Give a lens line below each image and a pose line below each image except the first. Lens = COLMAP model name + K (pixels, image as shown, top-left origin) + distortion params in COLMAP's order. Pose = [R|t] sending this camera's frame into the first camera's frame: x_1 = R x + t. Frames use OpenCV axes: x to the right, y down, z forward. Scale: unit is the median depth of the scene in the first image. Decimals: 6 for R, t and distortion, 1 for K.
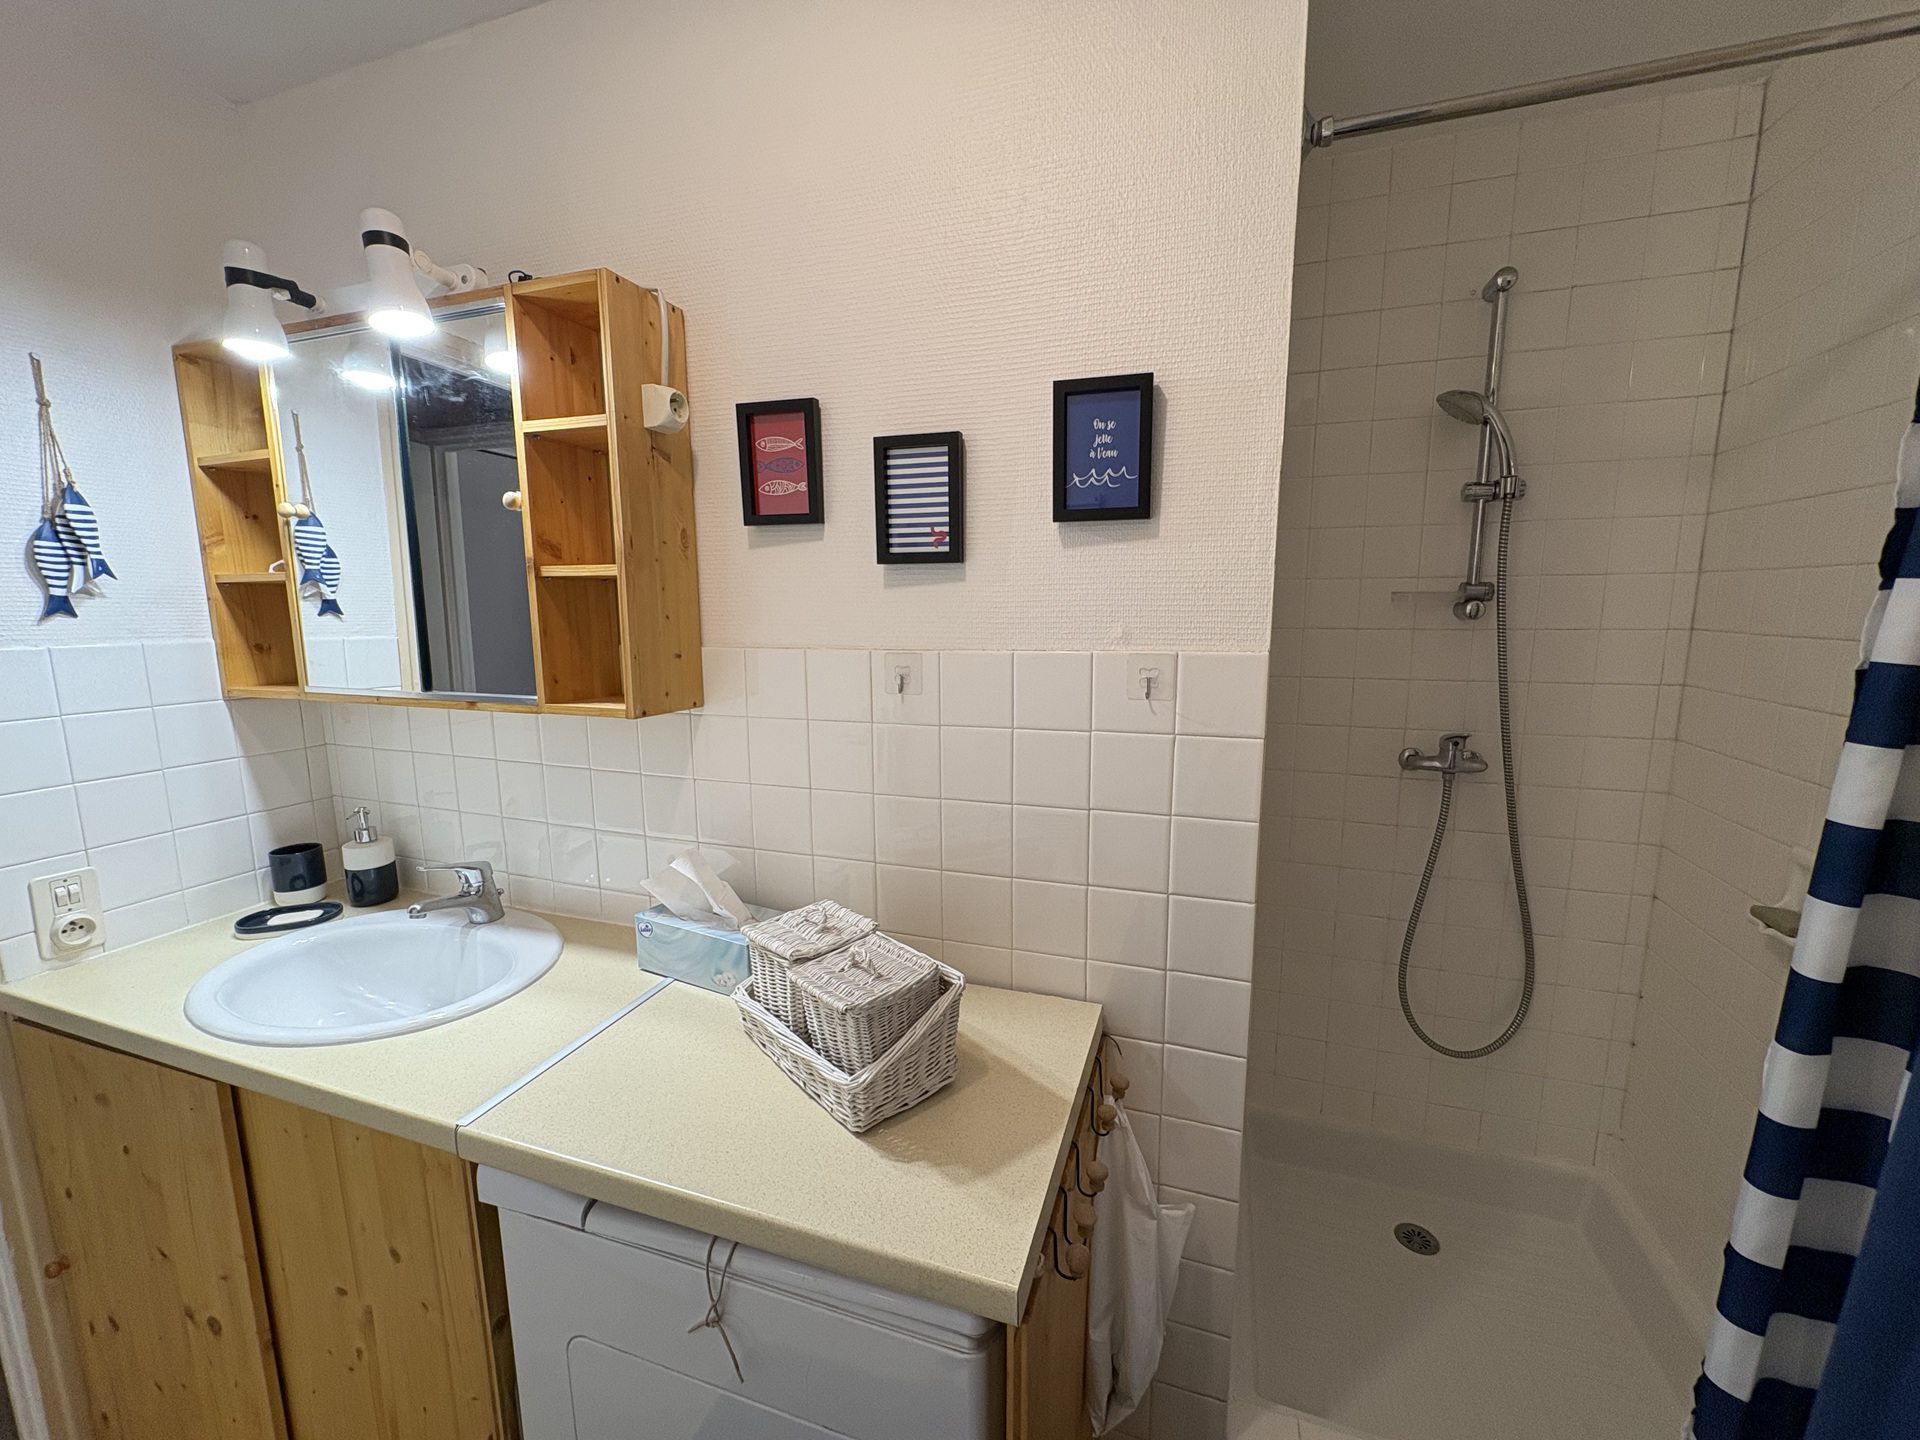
lens RADIAL K [[764.0, 0, 956.6], [0, 764.0, 721.3], [0, 0, 1]] dist [0.002640, -0.000377]
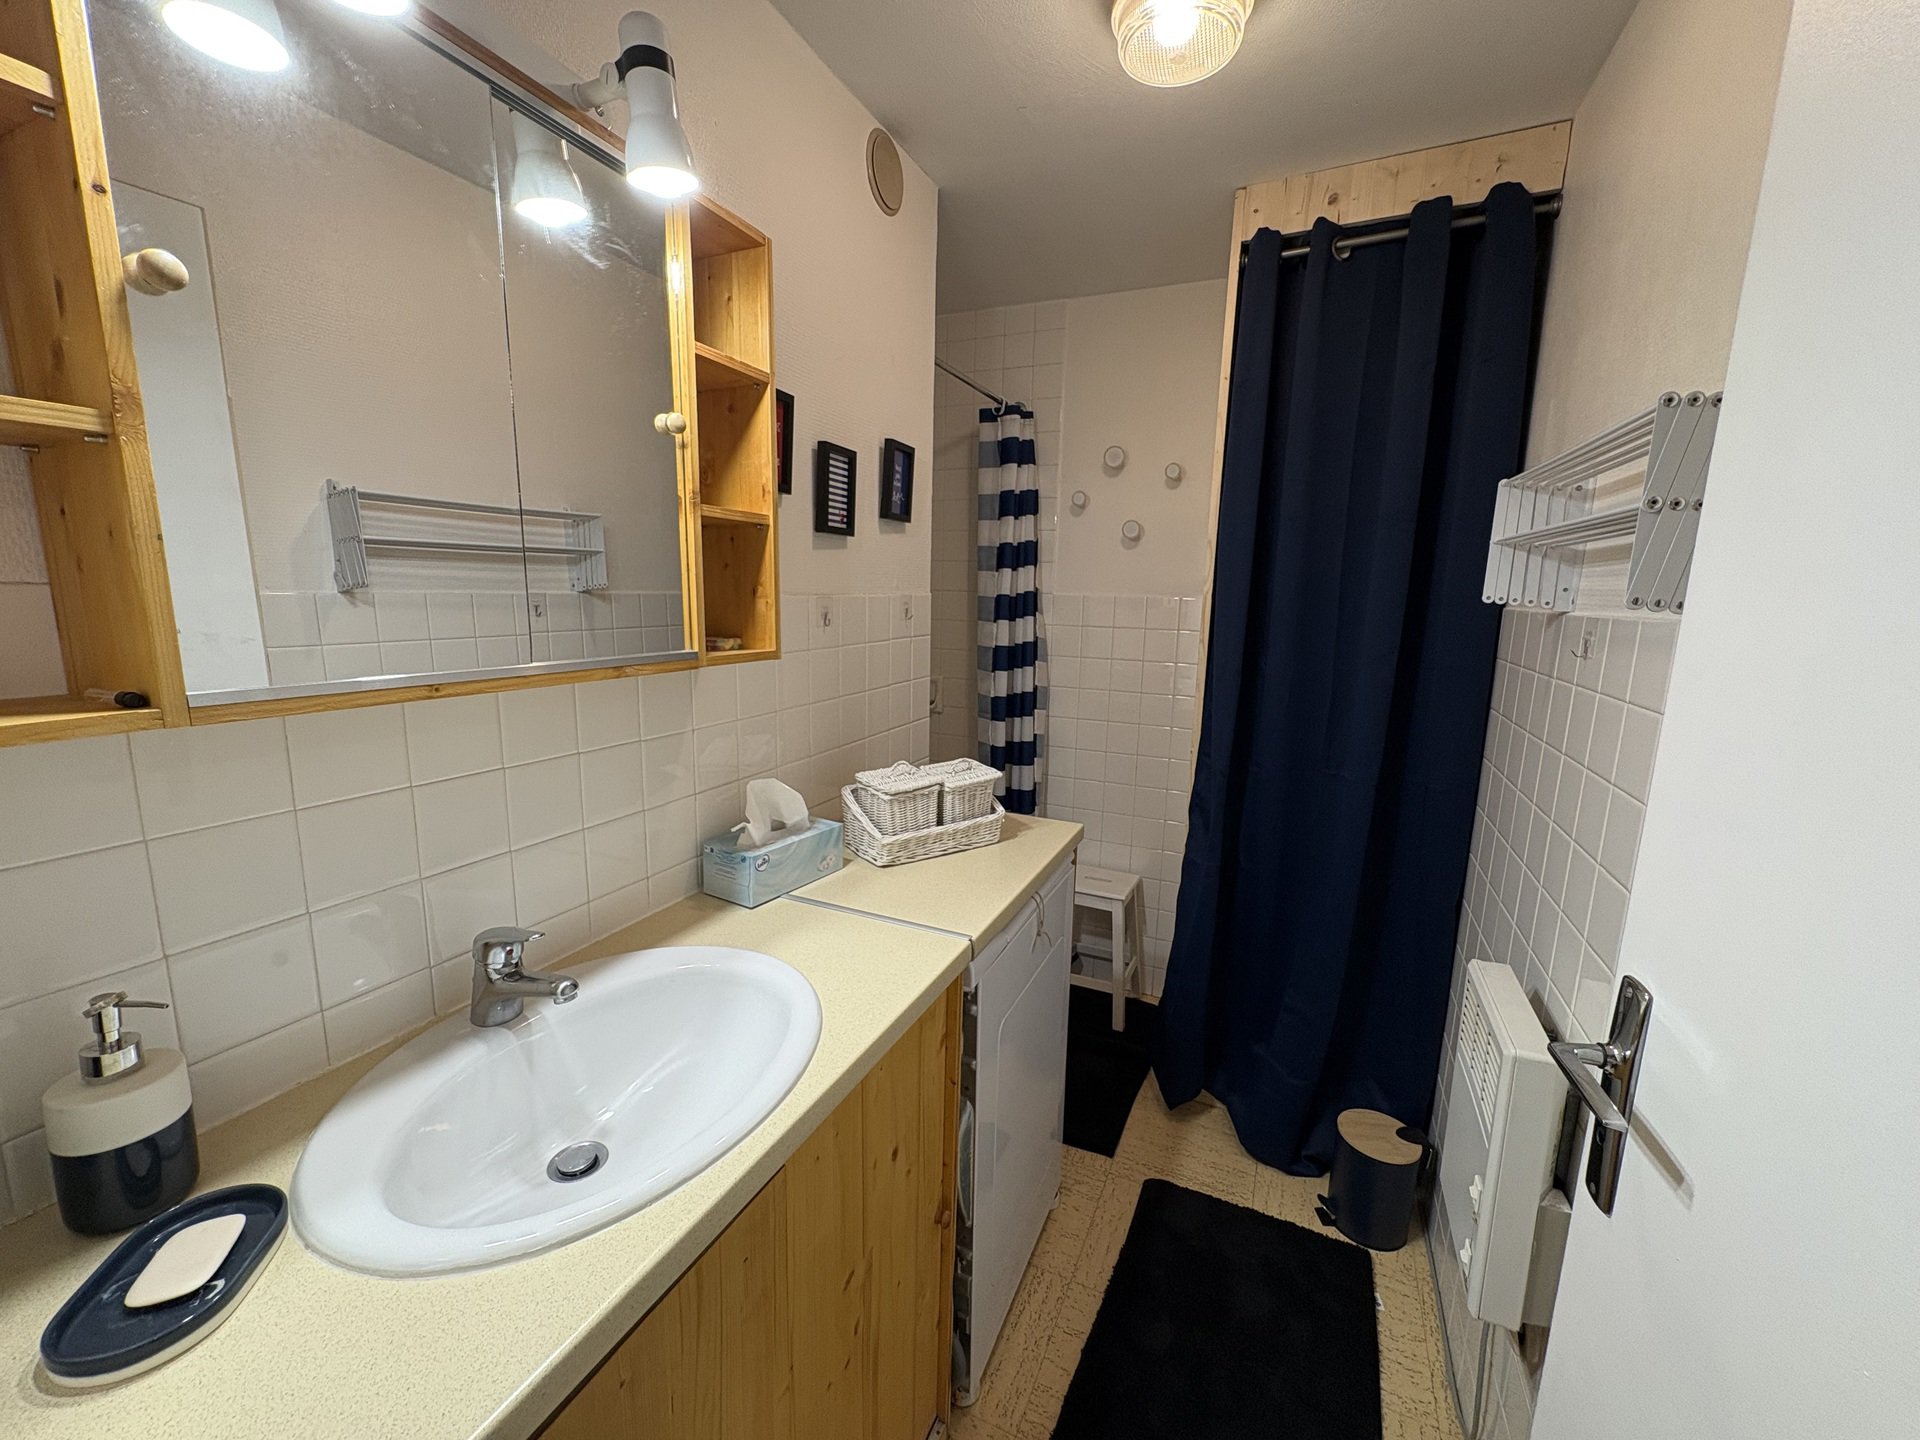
lens RADIAL K [[764.0, 0, 954.5], [0, 764.0, 720.2], [0, 0, 1]] dist [0.002640, -0.000377]
pose [[0.095118, -0.165051, 0.981688, -1.534654], [0.125205, 0.980311, 0.152689, -0.054894], [-0.987561, 0.108389, 0.113911, 0.660653]]
